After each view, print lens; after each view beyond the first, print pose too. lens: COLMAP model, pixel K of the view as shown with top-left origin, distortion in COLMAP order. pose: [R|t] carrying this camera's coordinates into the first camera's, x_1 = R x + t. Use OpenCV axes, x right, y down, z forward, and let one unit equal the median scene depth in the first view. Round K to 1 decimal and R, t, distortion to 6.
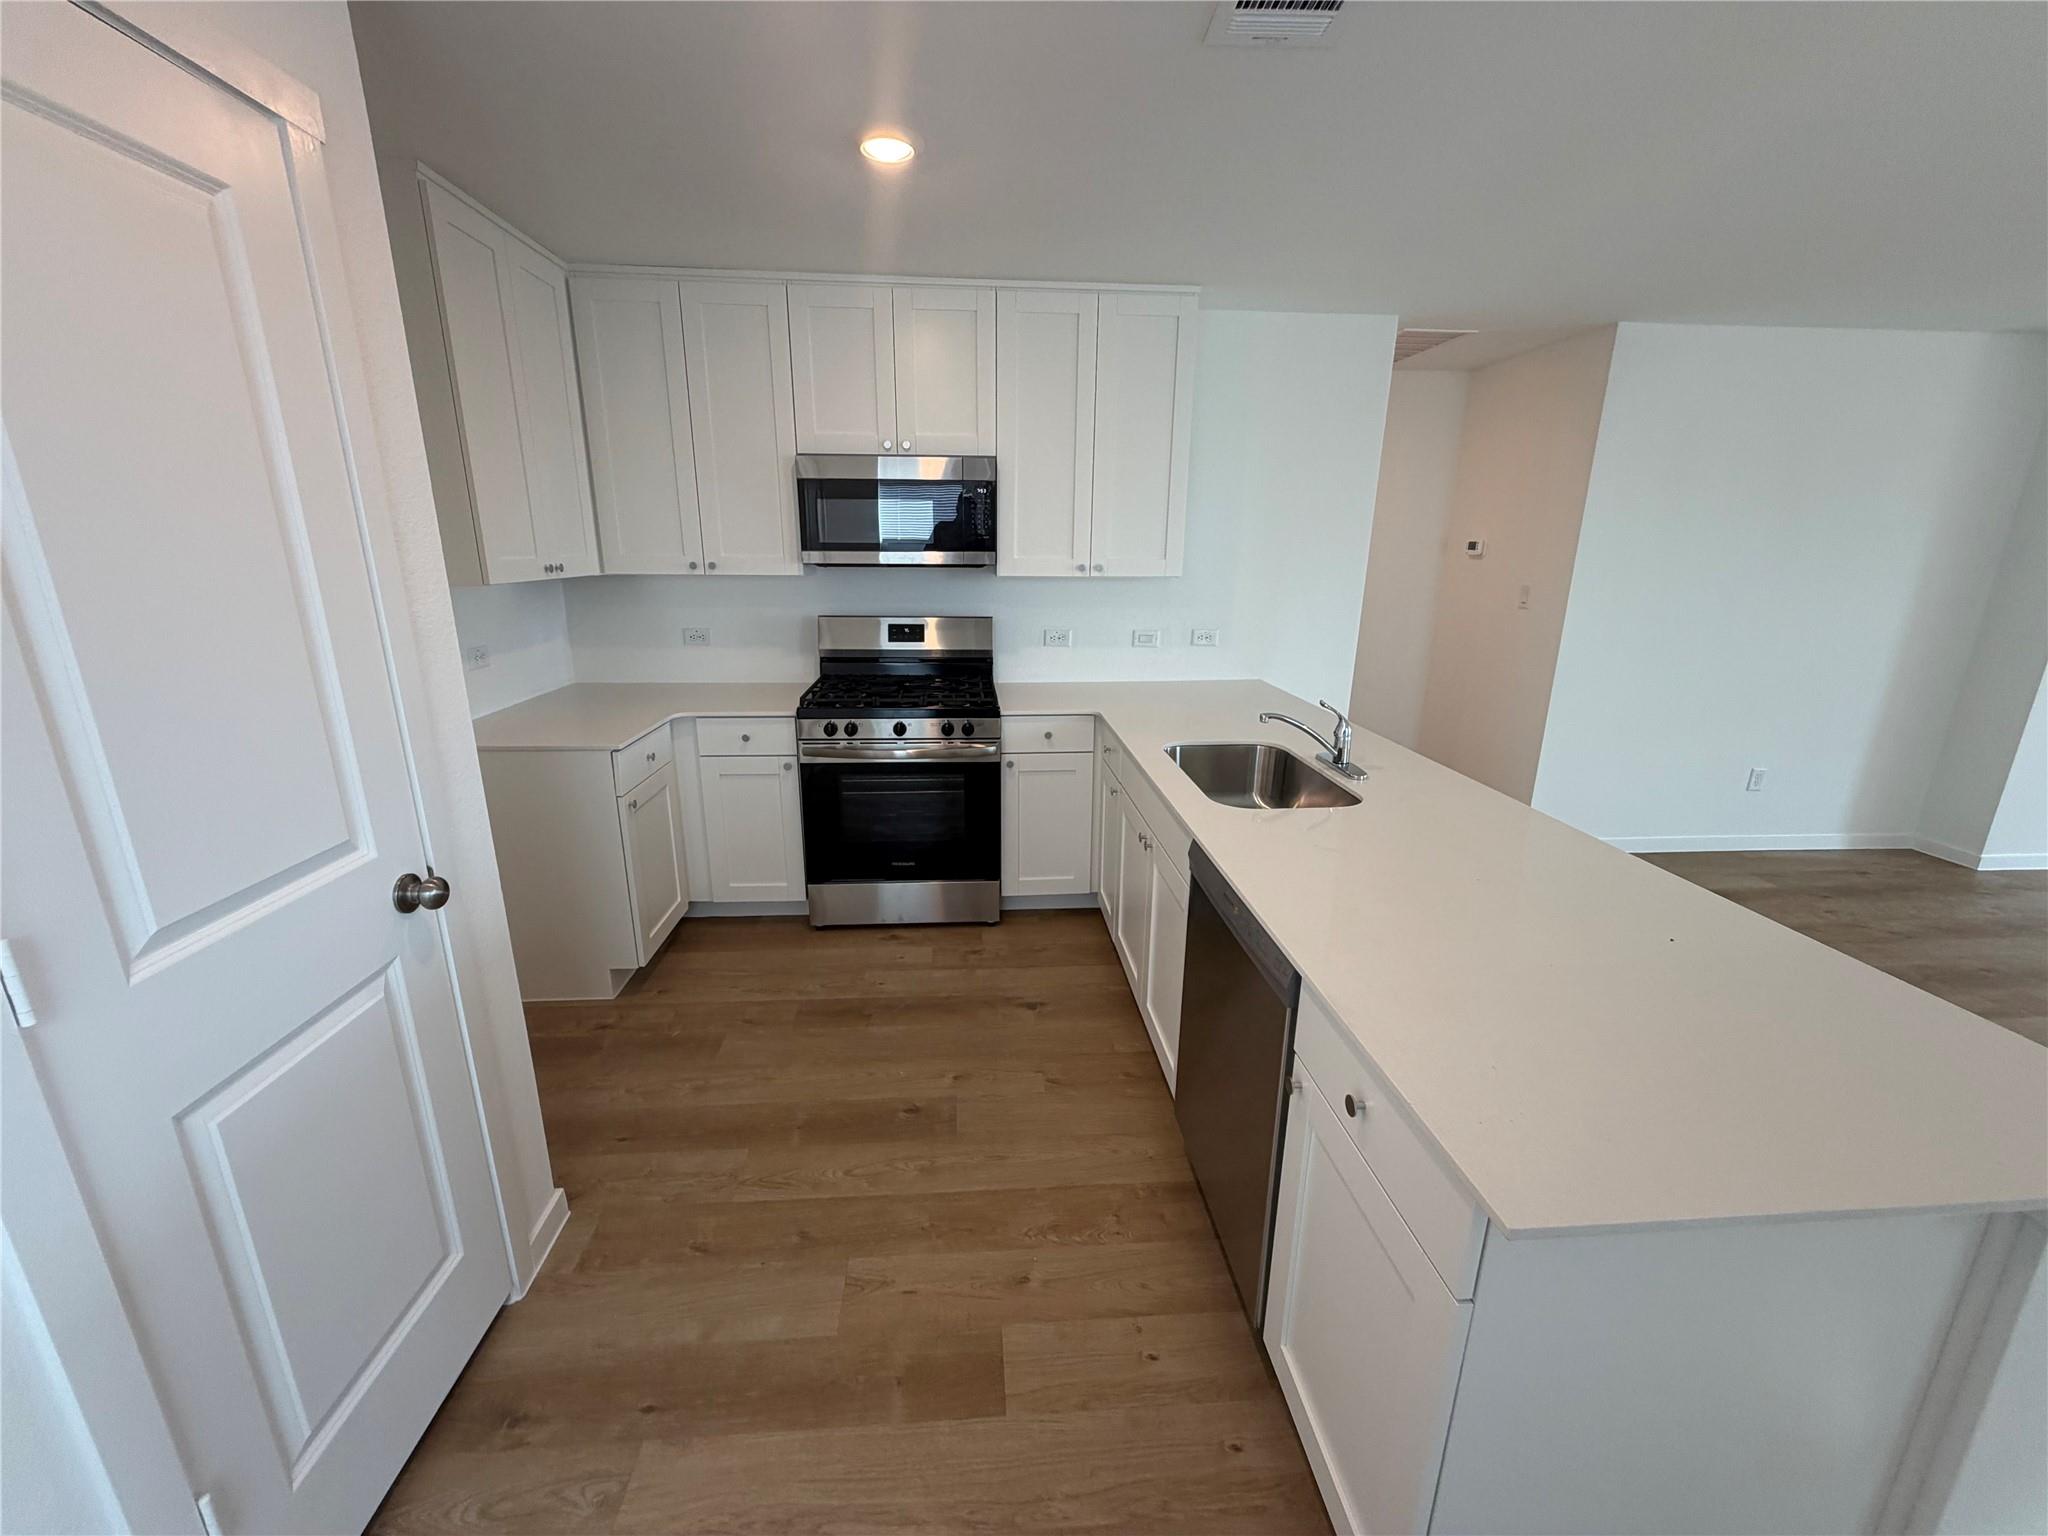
lens RADIAL K [[802.2, 0, 1041.9], [0, 802.2, 774.5], [0, 0, 1]] dist [-0.011591, 0.000054]
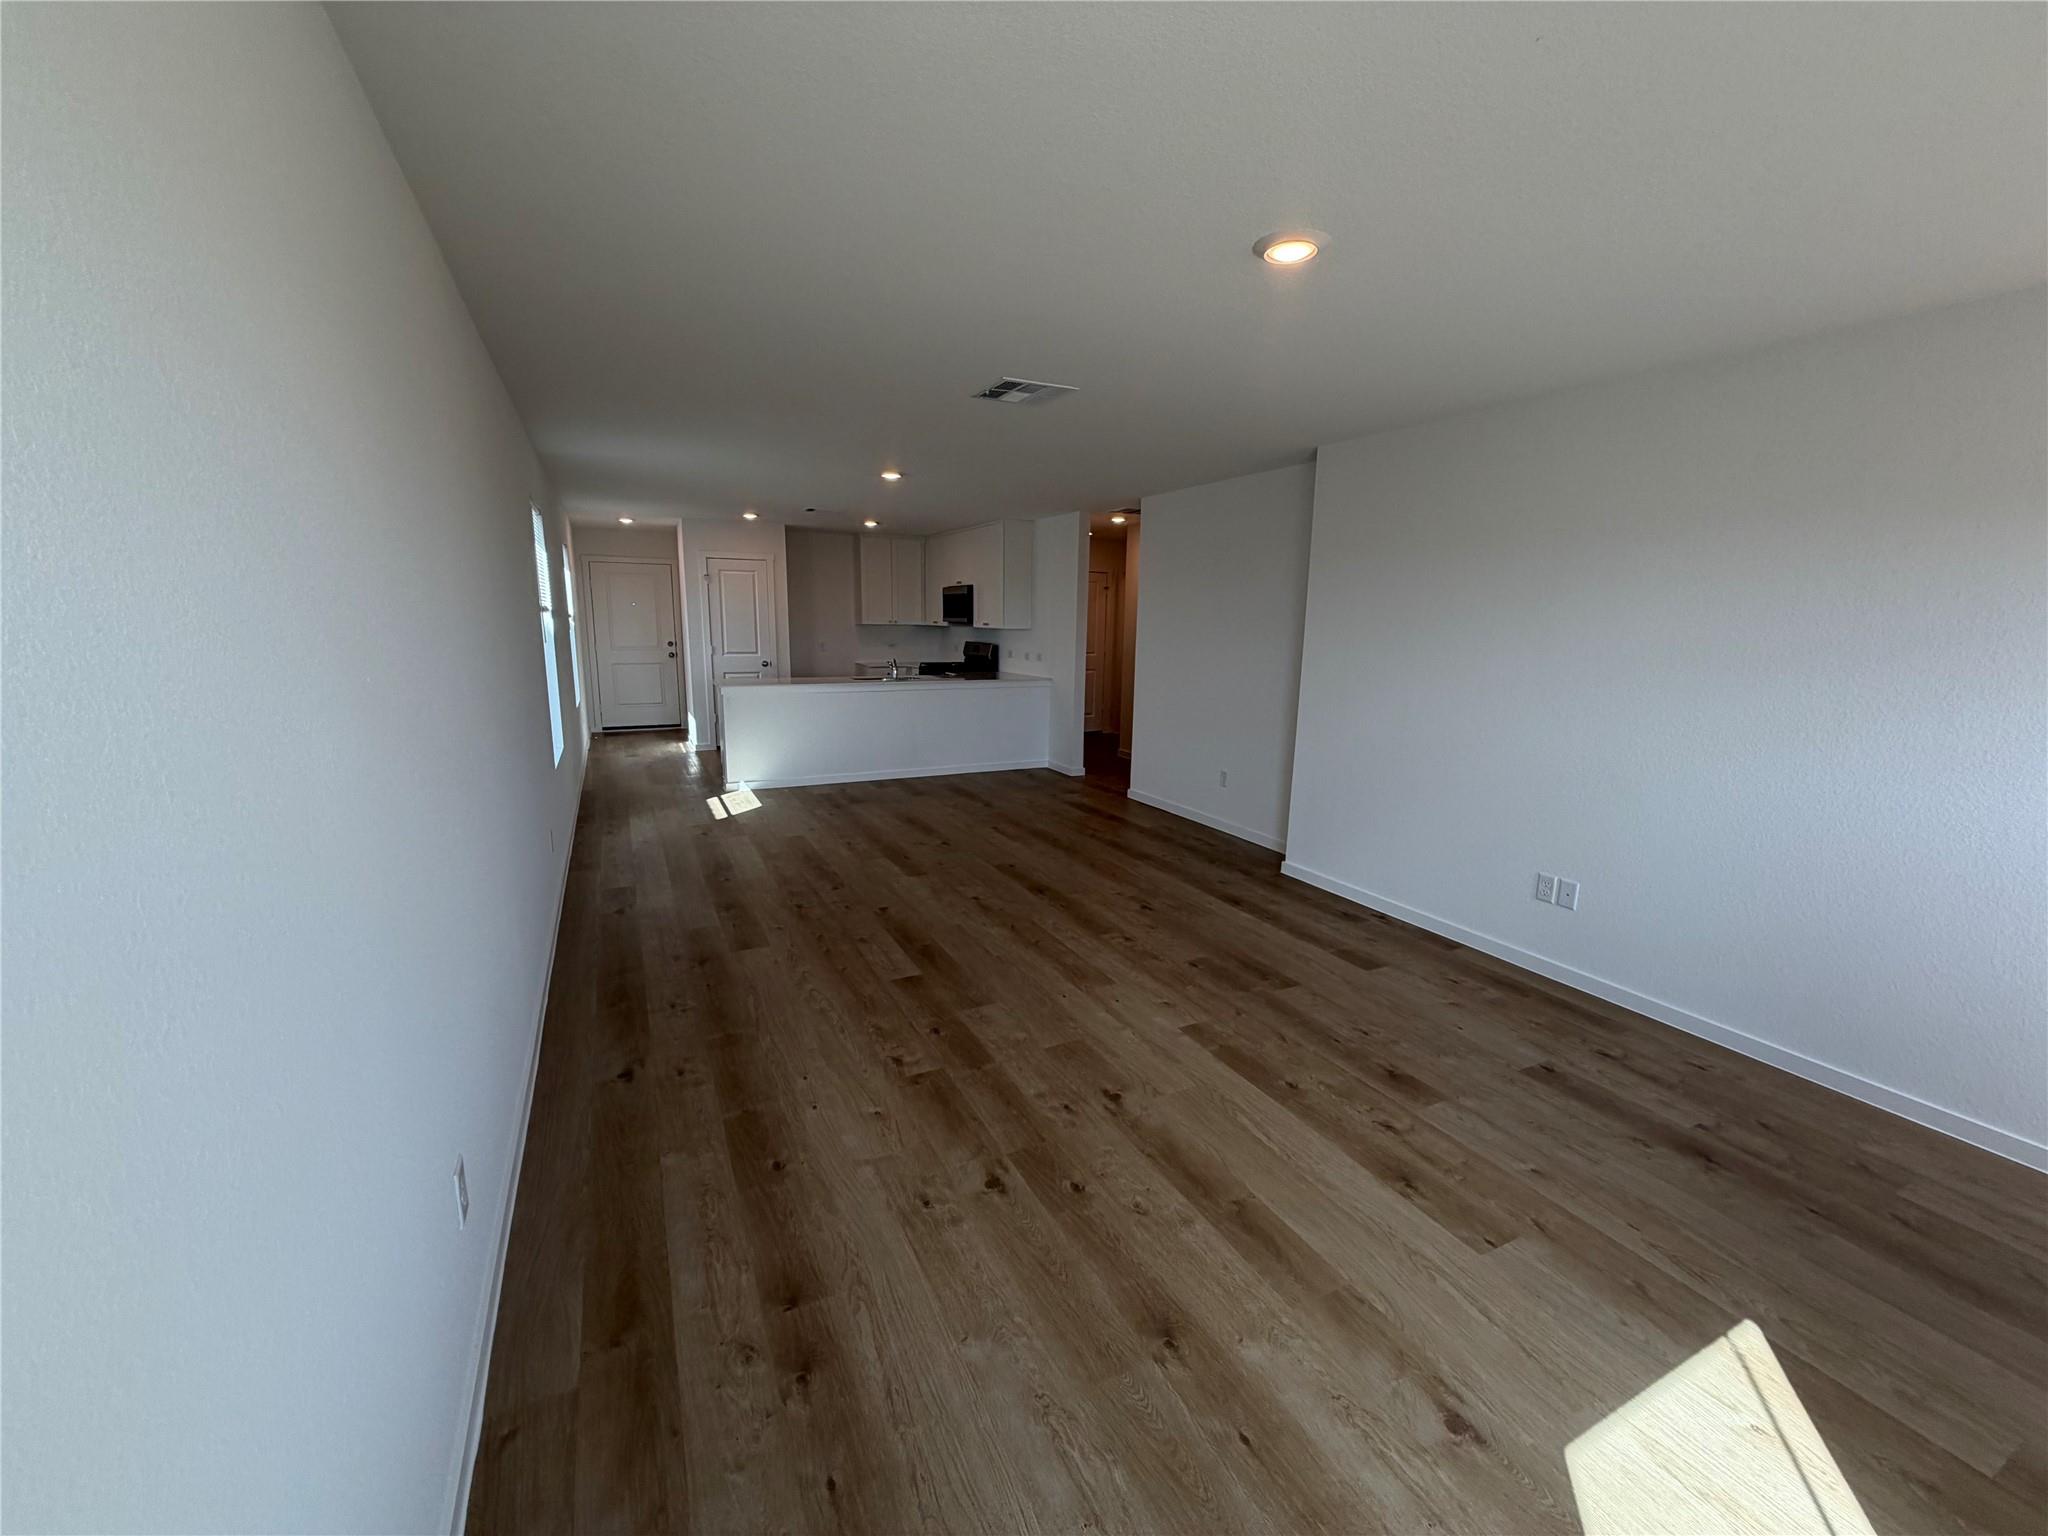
lens RADIAL K [[815.0, 0, 1024.0], [0, 815.0, 768.0], [0, 0, 1]] dist [0.008058, 0.000209]
pose [[0.369020, 0.154693, -0.916457, 2.702163], [-0.269601, 0.961472, 0.053734, 0.013680], [0.889460, 0.227249, 0.396508, 0.187965]]
